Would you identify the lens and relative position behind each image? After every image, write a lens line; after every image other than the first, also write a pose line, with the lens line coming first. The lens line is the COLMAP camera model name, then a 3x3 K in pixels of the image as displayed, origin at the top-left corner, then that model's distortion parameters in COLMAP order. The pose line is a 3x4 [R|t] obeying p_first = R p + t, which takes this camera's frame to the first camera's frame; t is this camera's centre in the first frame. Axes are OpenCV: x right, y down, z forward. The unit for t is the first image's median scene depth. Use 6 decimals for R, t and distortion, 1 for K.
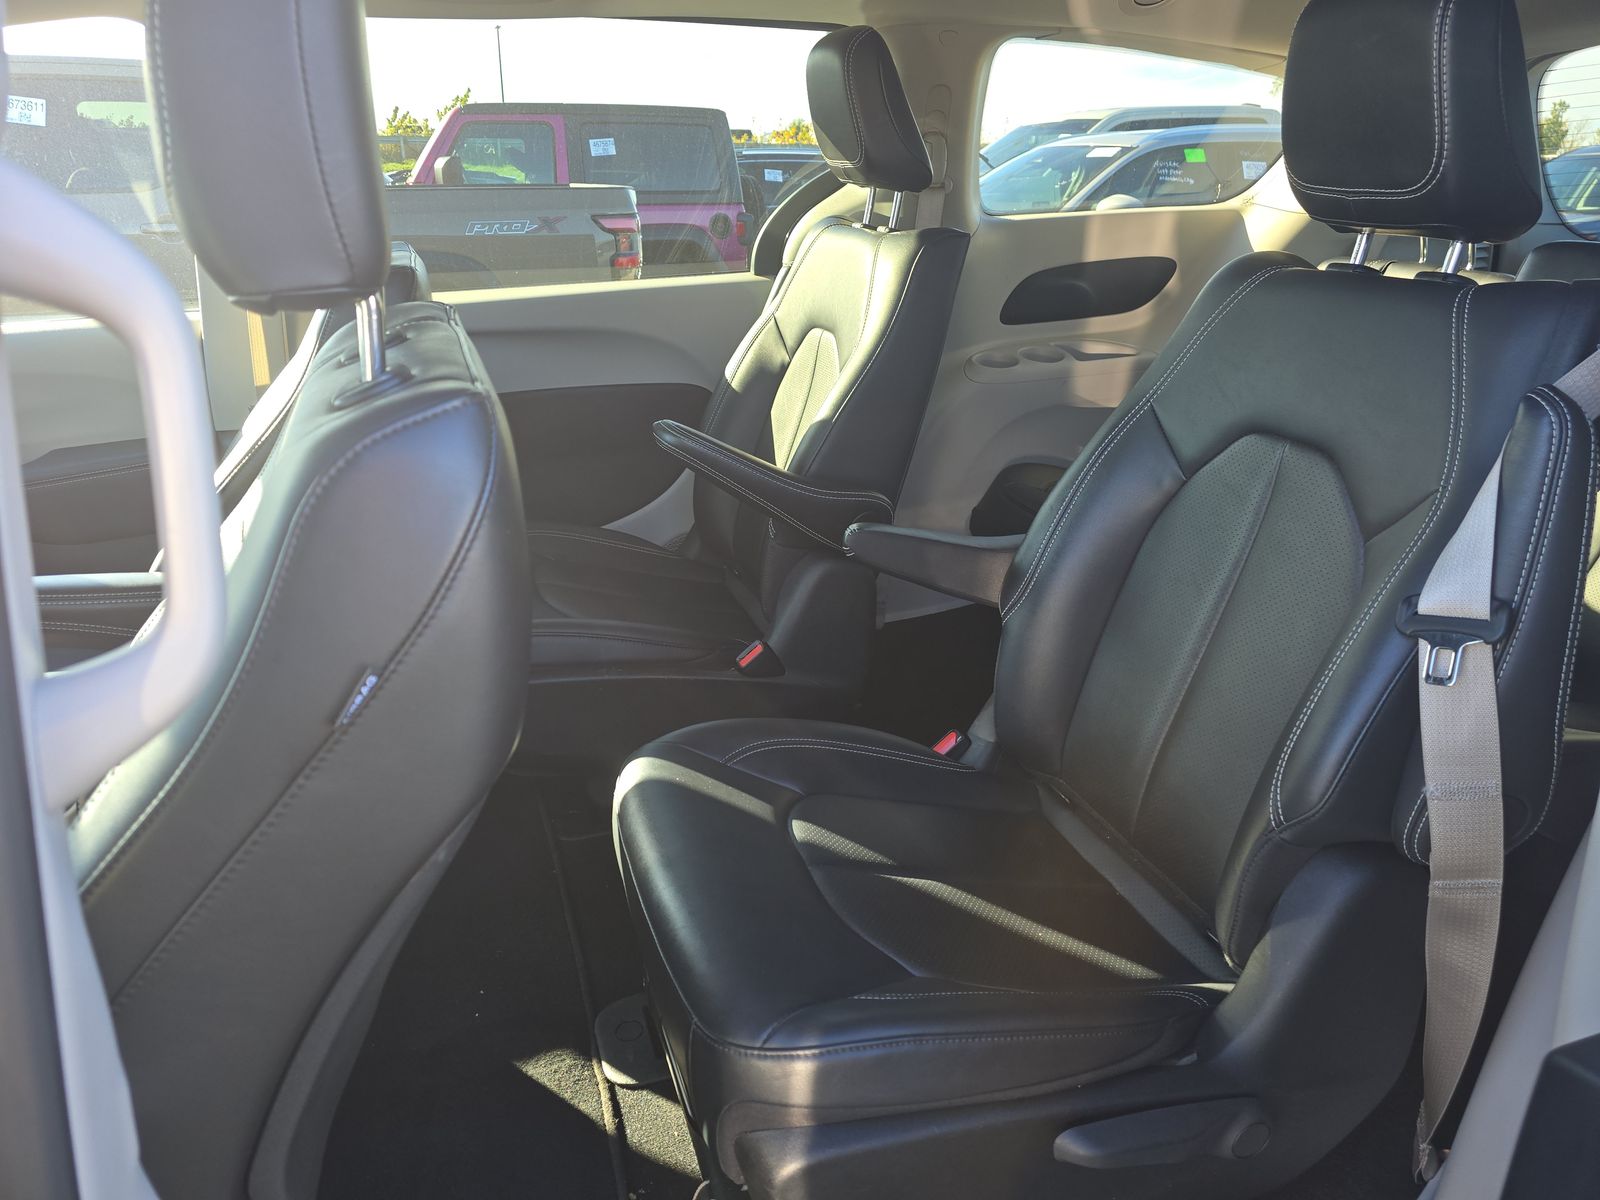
lens RADIAL K [[1058.7, 0, 800.6], [0, 1058.7, 598.6], [0, 0, 1]] dist [0.092865, -0.105704]
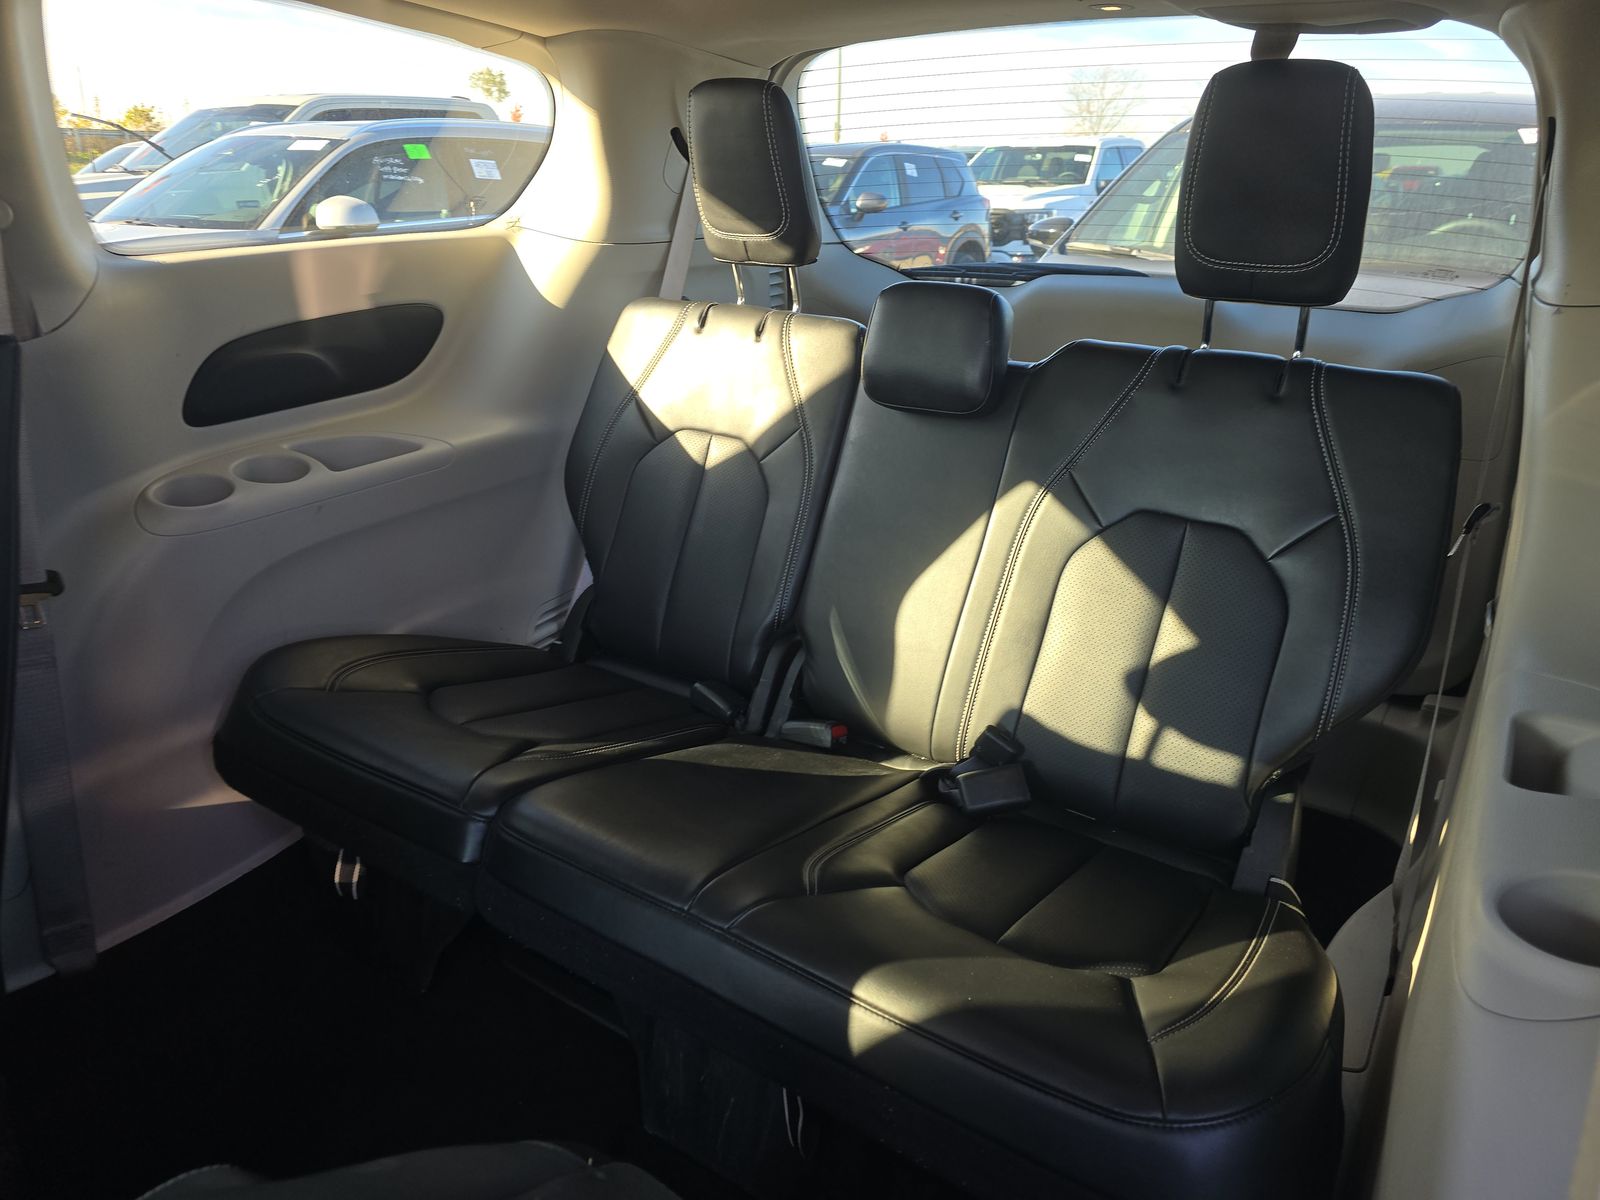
lens RADIAL K [[1058.7, 0, 800.6], [0, 1058.7, 598.6], [0, 0, 1]] dist [0.092865, -0.105704]
pose [[0.797993, -0.218529, 0.561651, 0.034015], [0.214886, 0.973862, 0.073603, -0.045250], [-0.563055, 0.061956, 0.824094, 0.101462]]
